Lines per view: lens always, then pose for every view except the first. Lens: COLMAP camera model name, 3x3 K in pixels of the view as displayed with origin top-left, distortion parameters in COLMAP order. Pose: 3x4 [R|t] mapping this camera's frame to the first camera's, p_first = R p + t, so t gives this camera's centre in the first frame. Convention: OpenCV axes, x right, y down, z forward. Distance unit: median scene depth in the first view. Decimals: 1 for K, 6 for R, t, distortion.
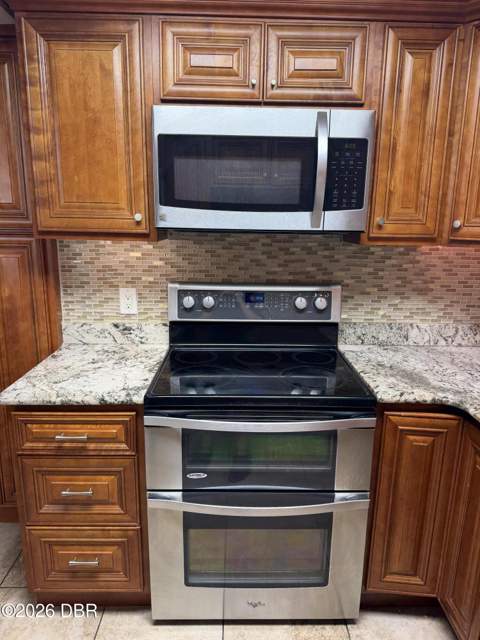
lens RADIAL K [[451.1, 0, 240.0], [0, 451.1, 320.0], [0, 0, 1]] dist [0.069441, -0.101311]
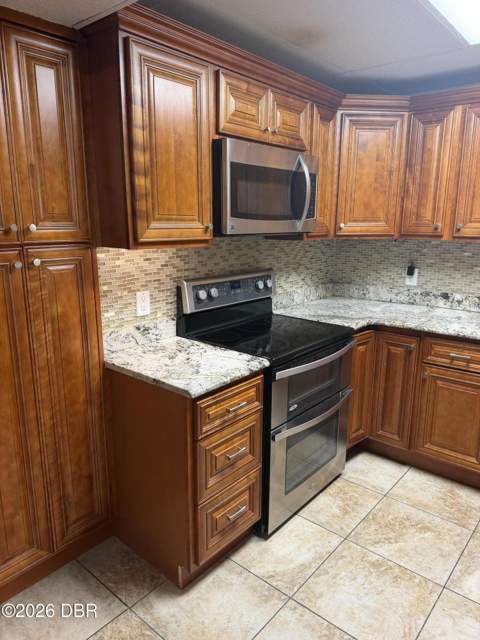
lens RADIAL K [[451.1, 0, 240.0], [0, 451.1, 320.0], [0, 0, 1]] dist [0.069441, -0.101311]
pose [[0.659212, -0.176444, 0.730963, -0.941125], [0.171060, 0.981782, 0.082719, -0.056291], [-0.732241, 0.070510, 0.677385, 0.116829]]
